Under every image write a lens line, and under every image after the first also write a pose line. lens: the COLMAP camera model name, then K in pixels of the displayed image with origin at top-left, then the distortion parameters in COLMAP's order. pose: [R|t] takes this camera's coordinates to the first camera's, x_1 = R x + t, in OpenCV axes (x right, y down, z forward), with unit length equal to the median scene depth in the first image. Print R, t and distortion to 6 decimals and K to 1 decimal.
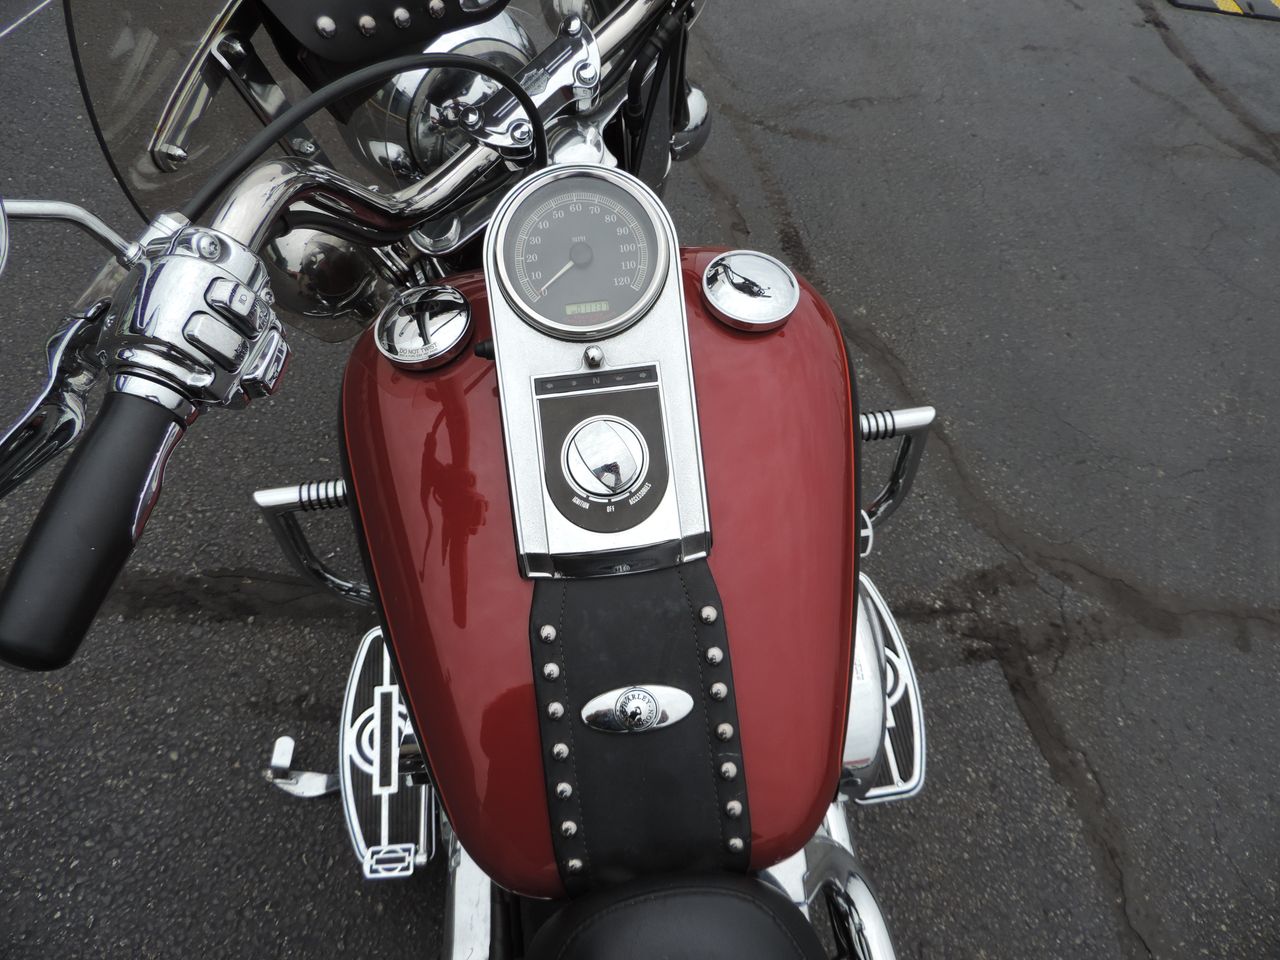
lens RADIAL K [[913.4, 0, 640.0], [0, 913.4, 480.0], [0, 0, 1]] dist [-0.007669, -0.015607]
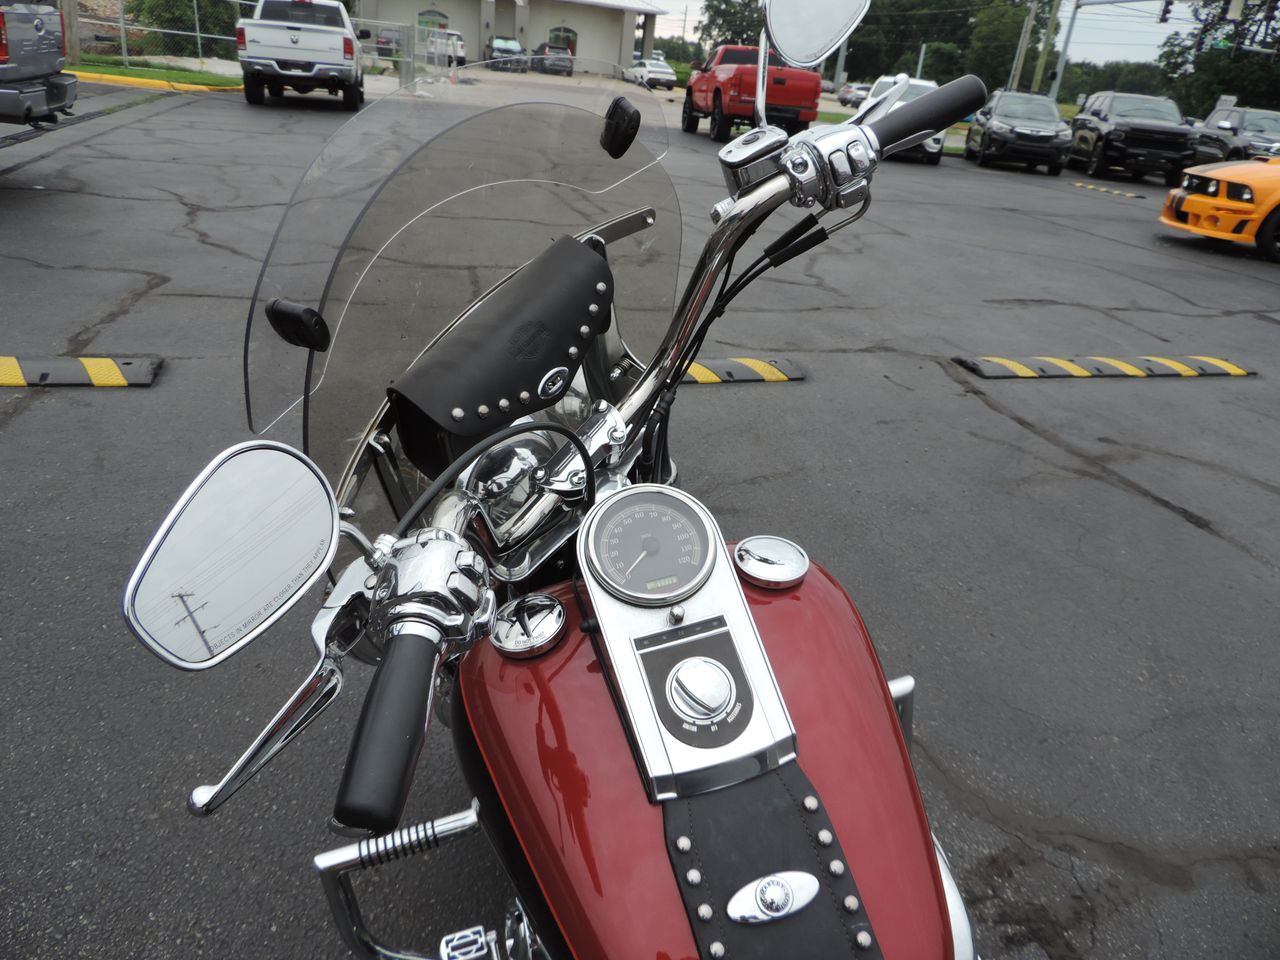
lens RADIAL K [[909.8, 0, 640.0], [0, 909.8, 480.0], [0, 0, 1]] dist [0.001792, 0.000272]
pose [[0.984472, -0.129644, 0.118355, -0.084882], [0.167552, 0.895069, -0.413254, 0.081146], [-0.052360, 0.426667, 0.902892, -0.092121]]
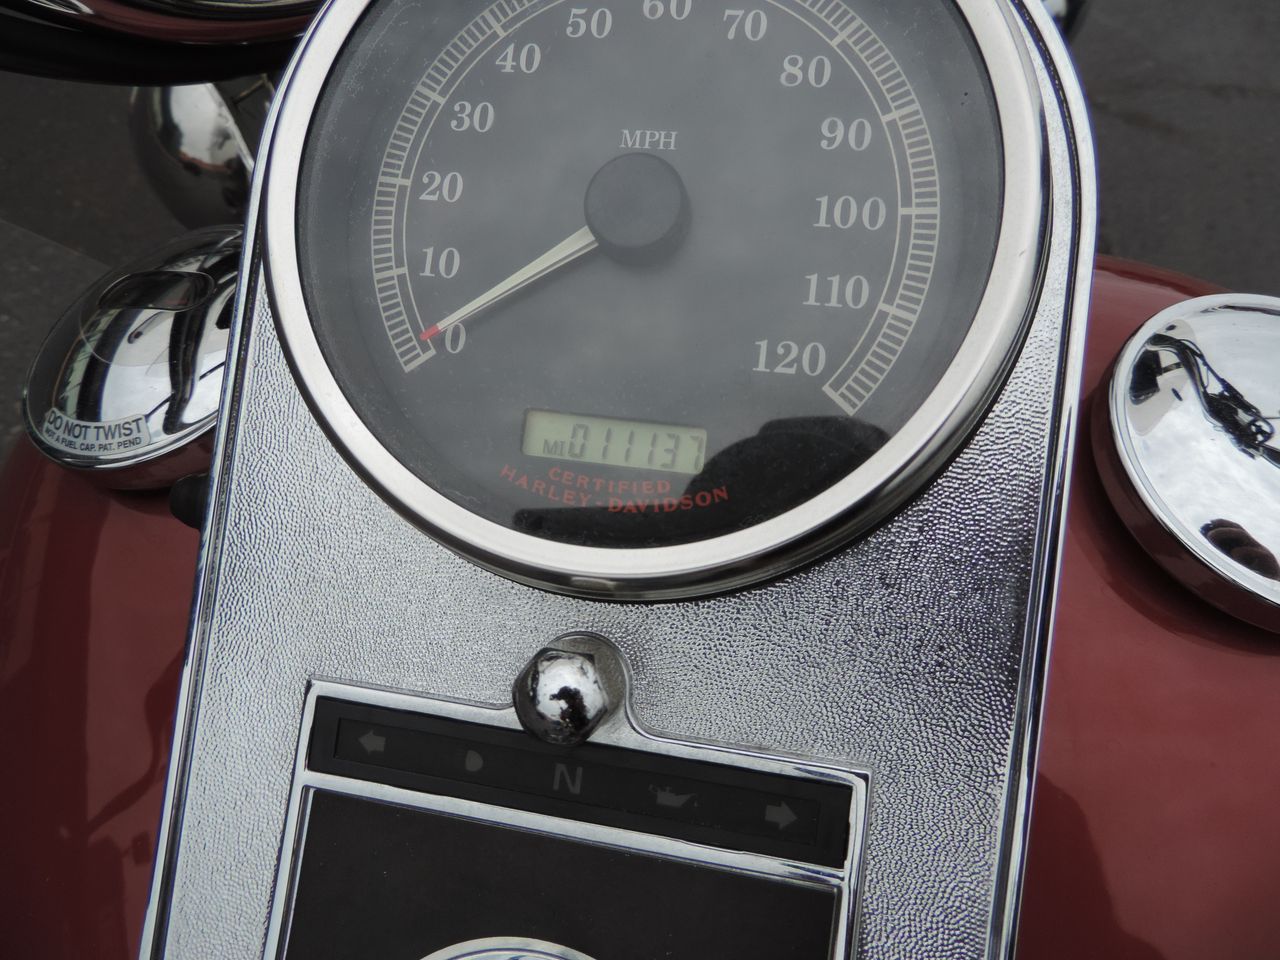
lens RADIAL K [[913.4, 0, 640.0], [0, 913.4, 480.0], [0, 0, 1]] dist [-0.007669, -0.015607]
pose [[0.953783, 0.223645, -0.200702, -0.001241], [-0.215922, 0.974573, 0.059867, -0.073106], [0.208988, -0.013764, 0.977821, 0.292328]]
